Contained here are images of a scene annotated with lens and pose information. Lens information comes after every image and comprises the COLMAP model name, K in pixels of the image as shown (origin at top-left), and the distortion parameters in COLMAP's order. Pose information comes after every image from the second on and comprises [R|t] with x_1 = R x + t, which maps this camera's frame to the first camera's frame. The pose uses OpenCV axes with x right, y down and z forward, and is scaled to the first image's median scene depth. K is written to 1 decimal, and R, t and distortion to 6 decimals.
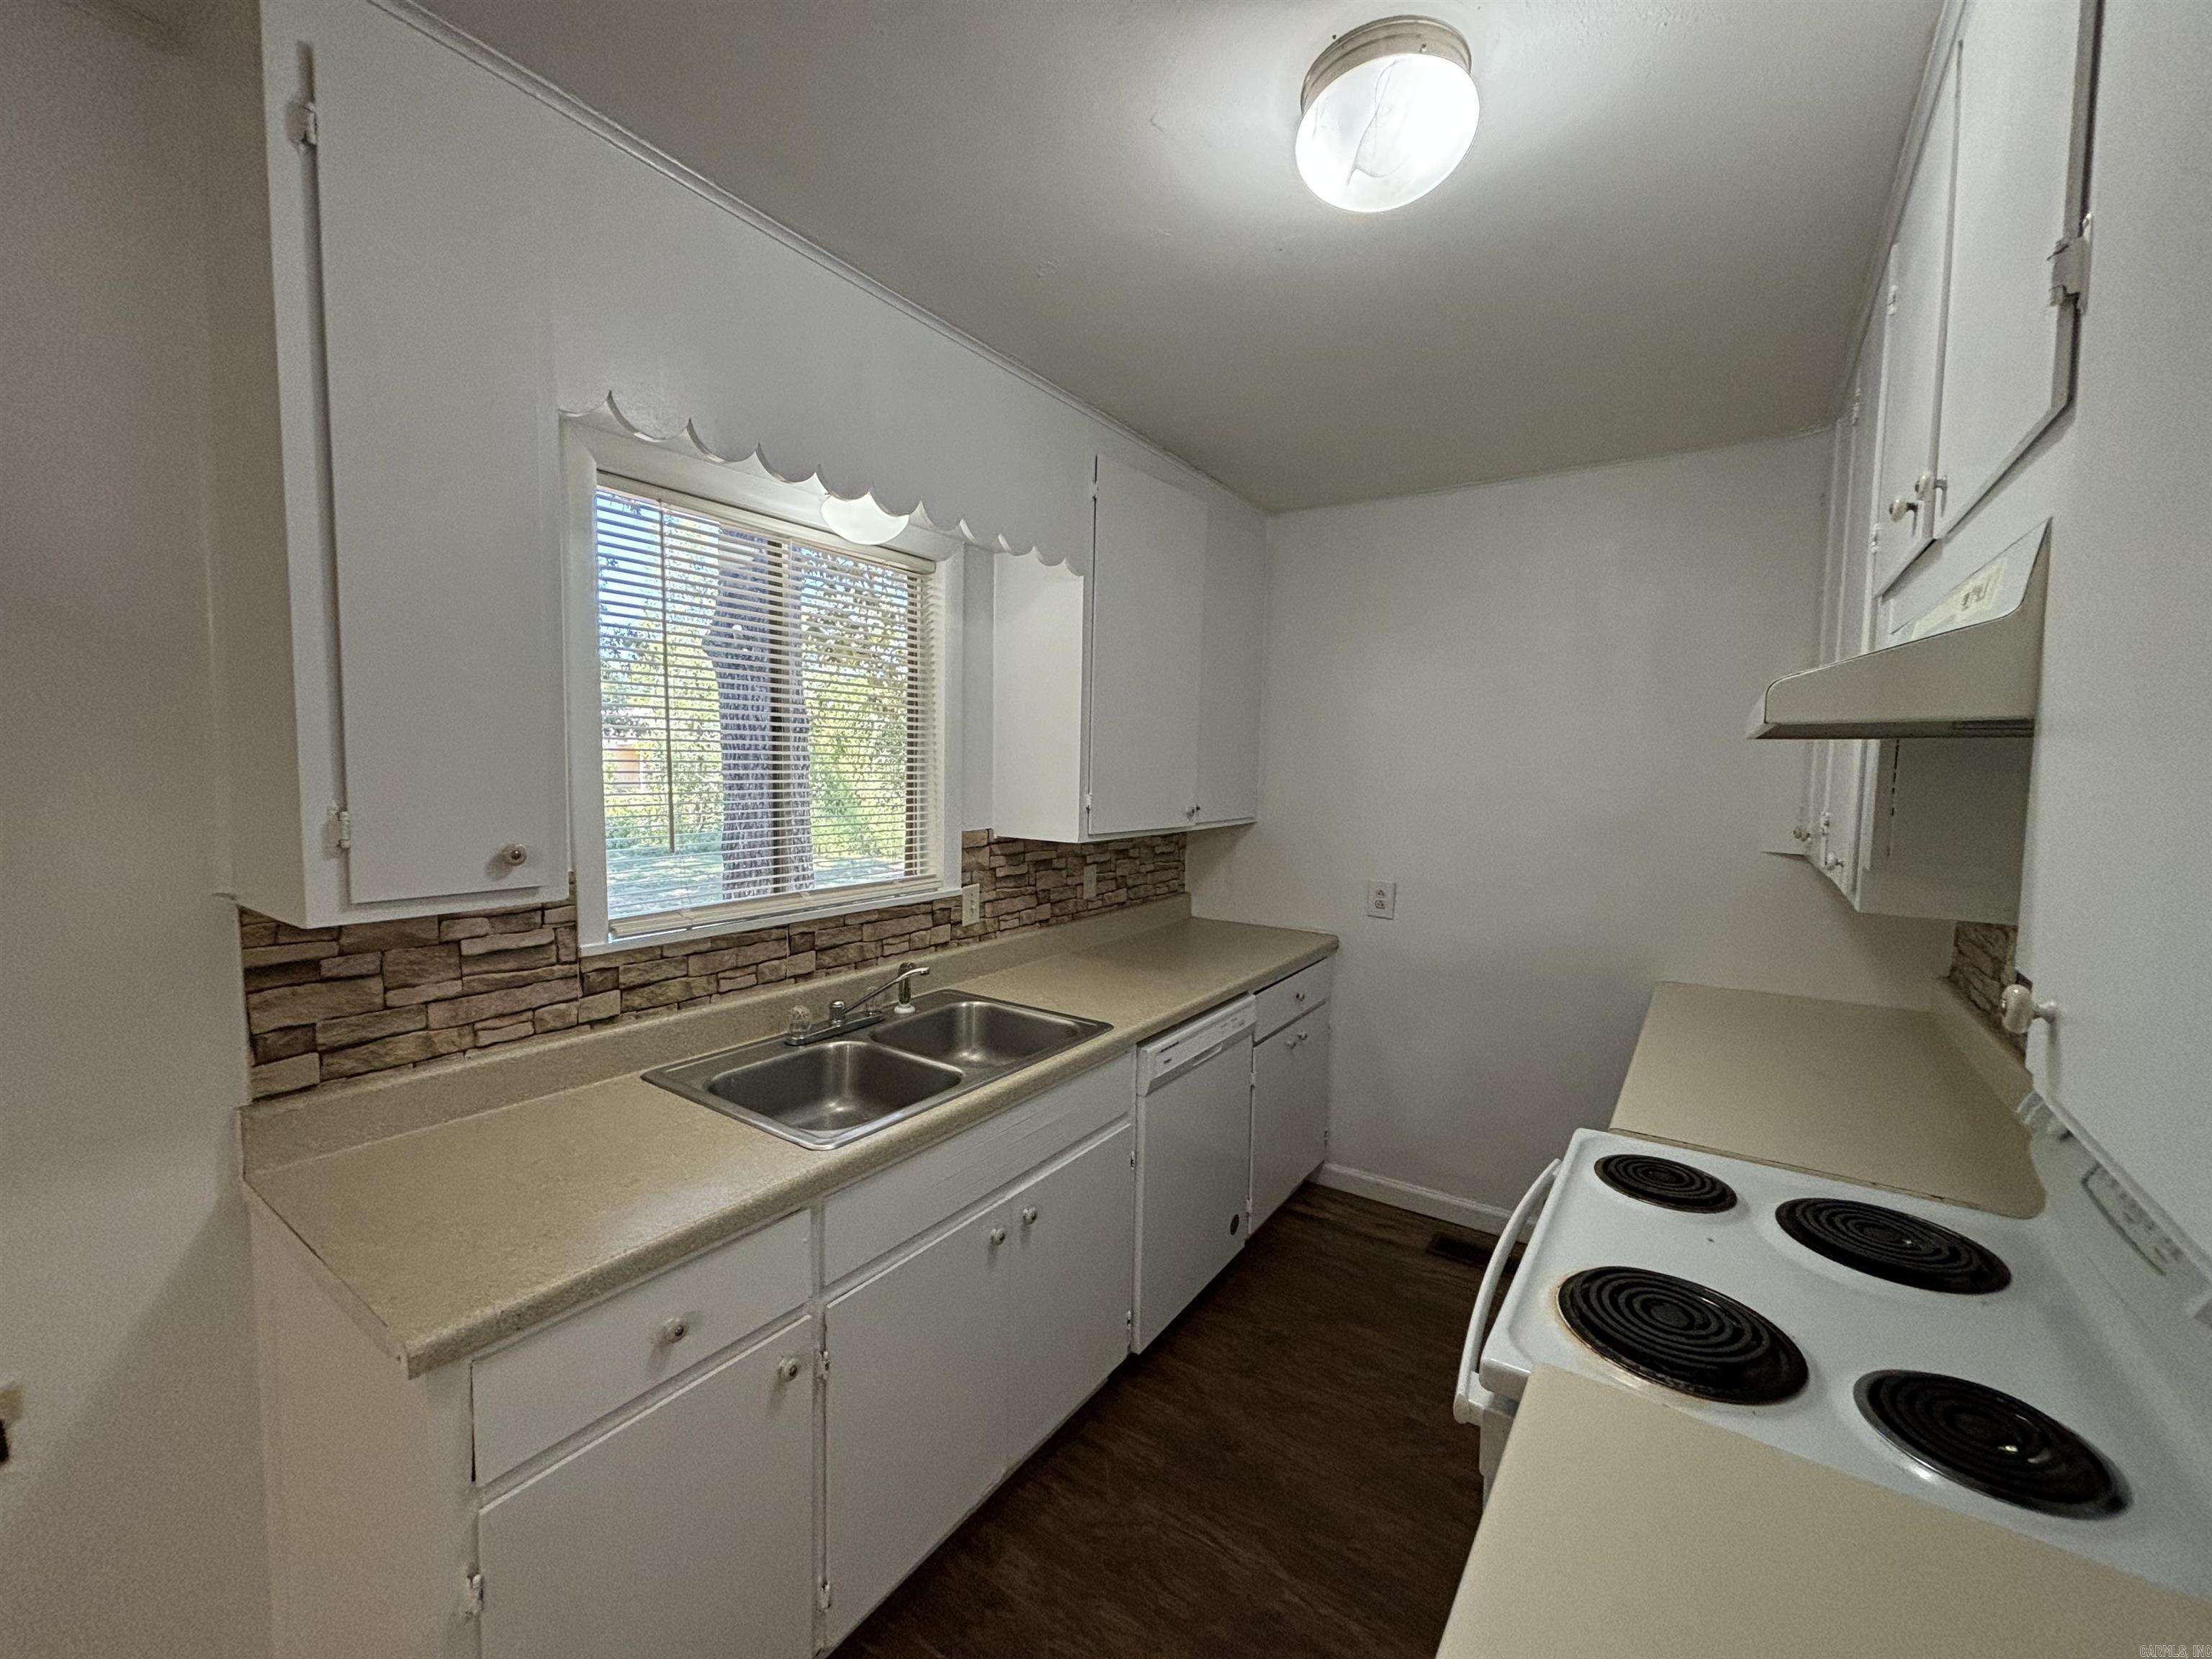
lens RADIAL K [[879.3, 0, 1102.2], [0, 879.3, 826.6], [0, 0, 1]] dist [-0.001911, -0.000268]
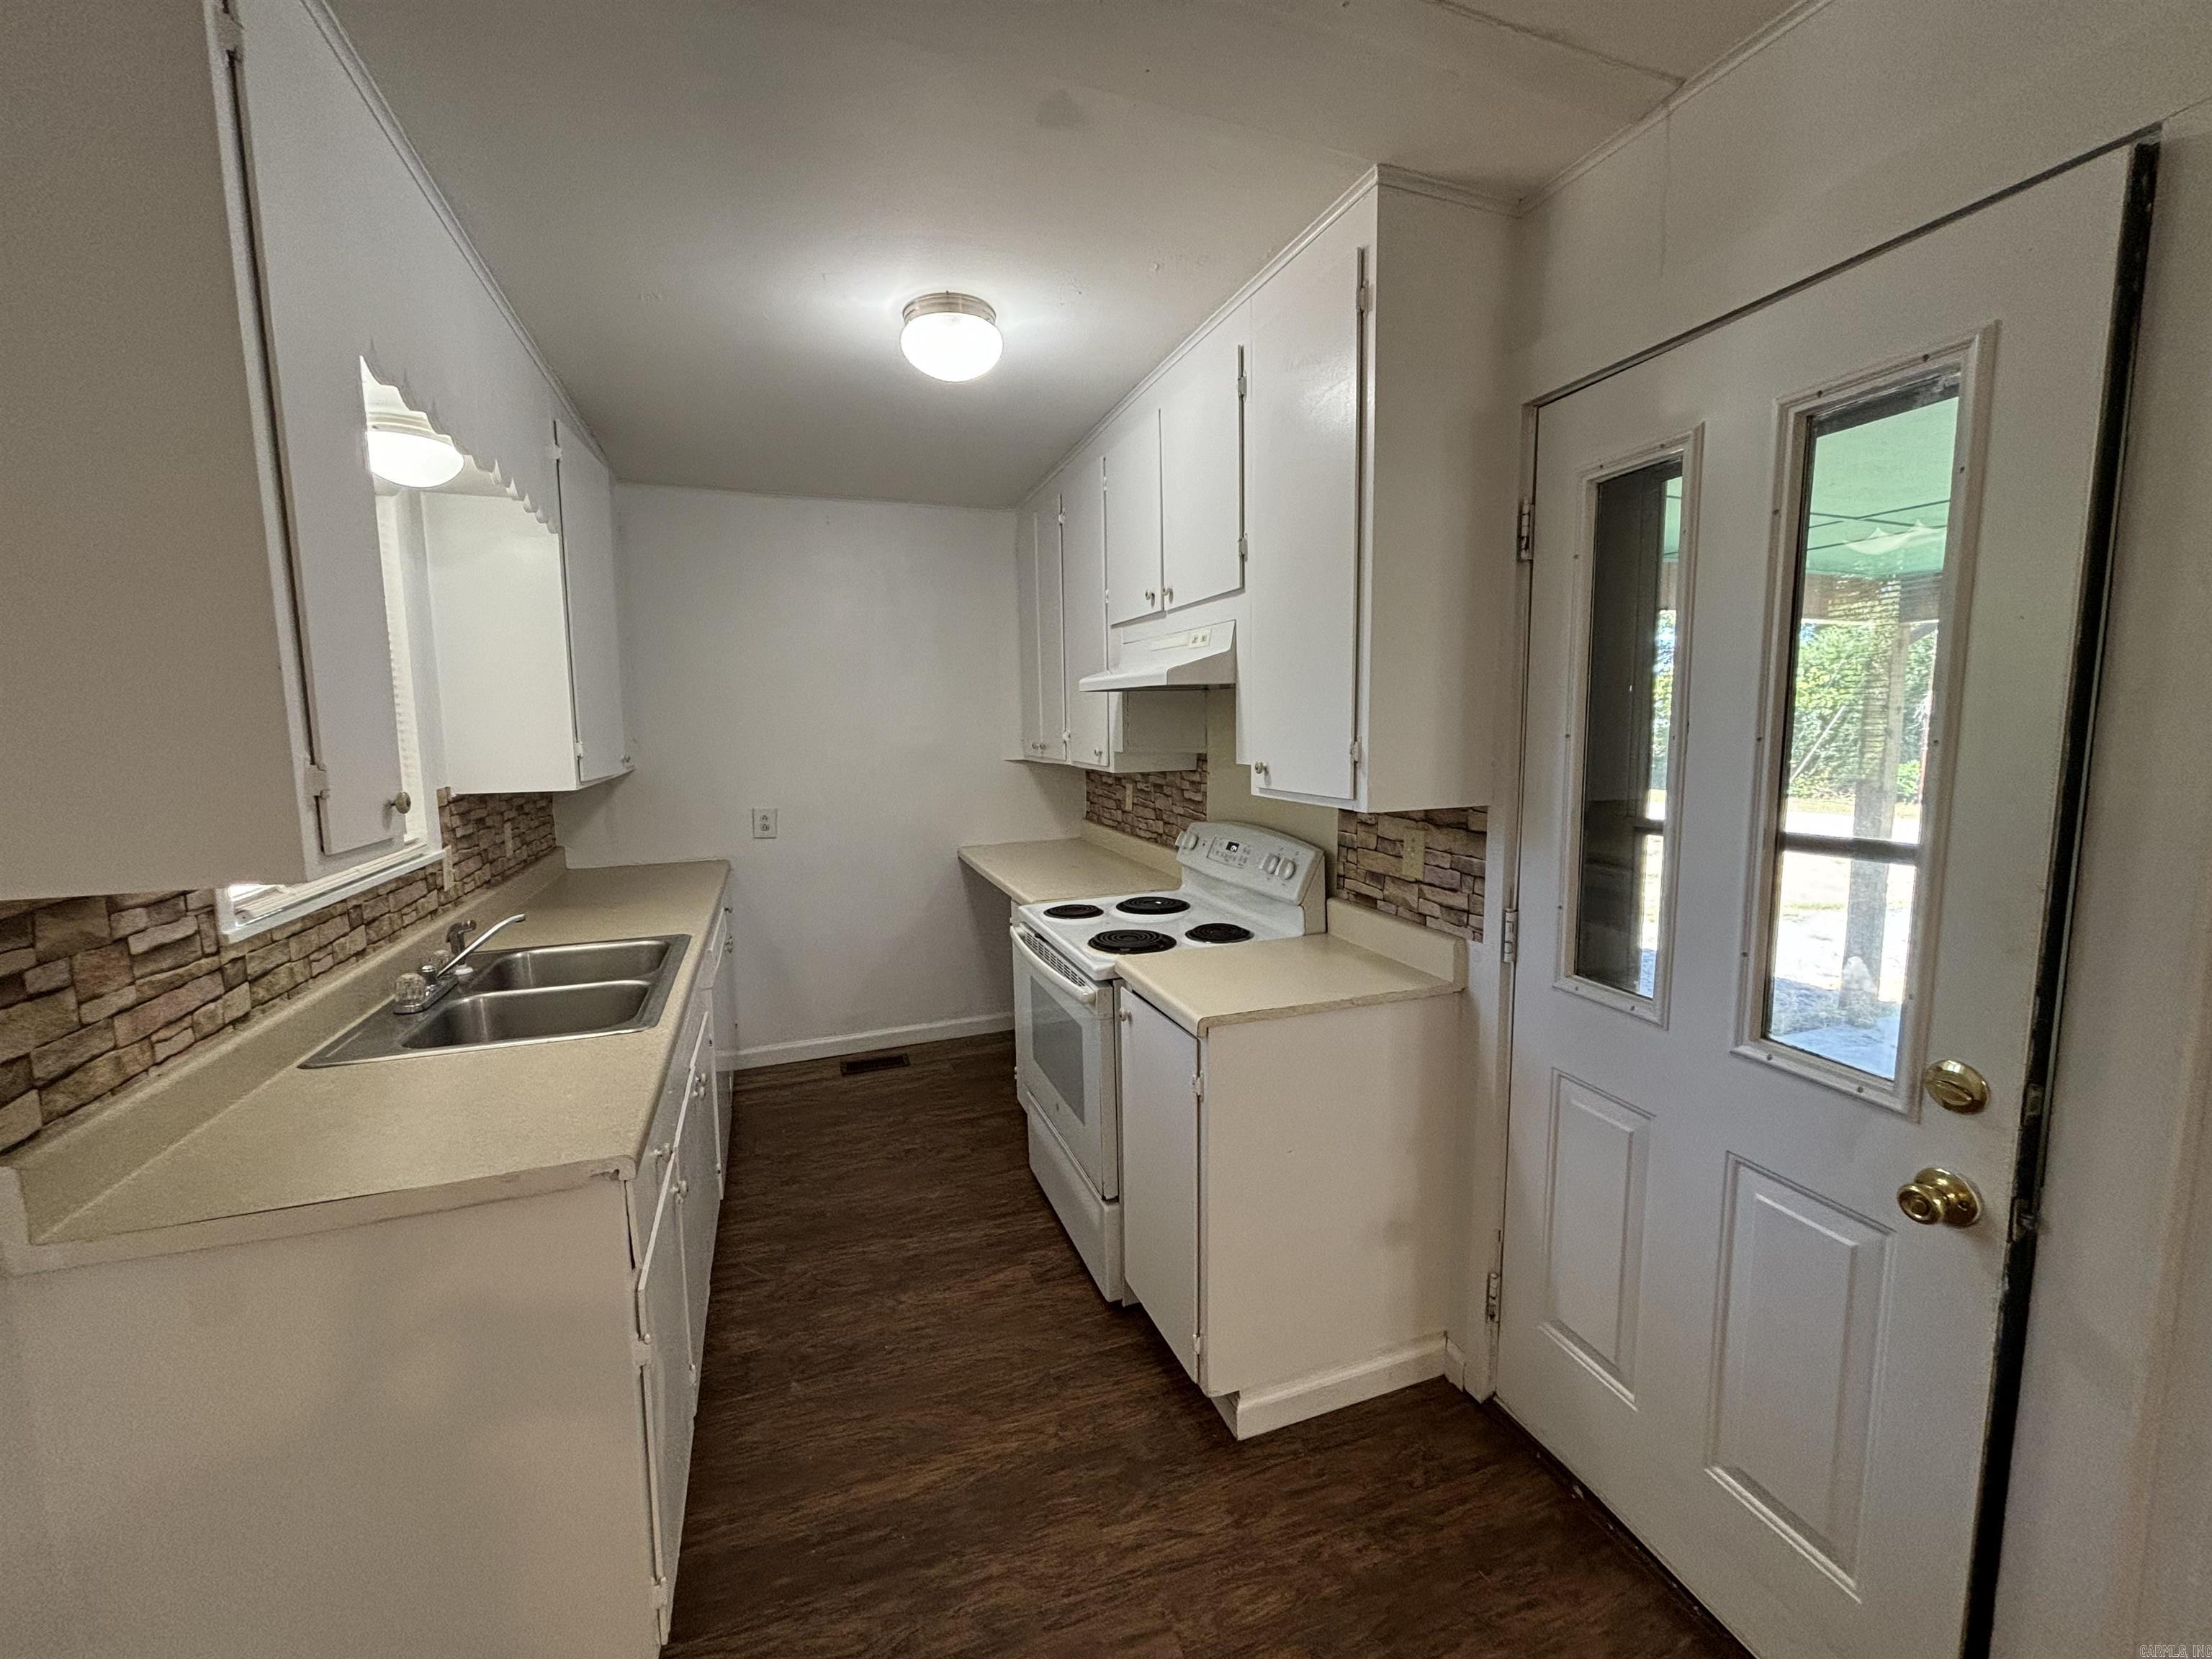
lens RADIAL K [[879.3, 0, 1102.2], [0, 879.3, 826.6], [0, 0, 1]] dist [-0.001911, -0.000268]
pose [[0.574537, -0.123570, 0.809097, -0.800592], [0.083481, 0.992229, 0.092259, 0.026162], [-0.814210, 0.014538, 0.580388, -0.199328]]
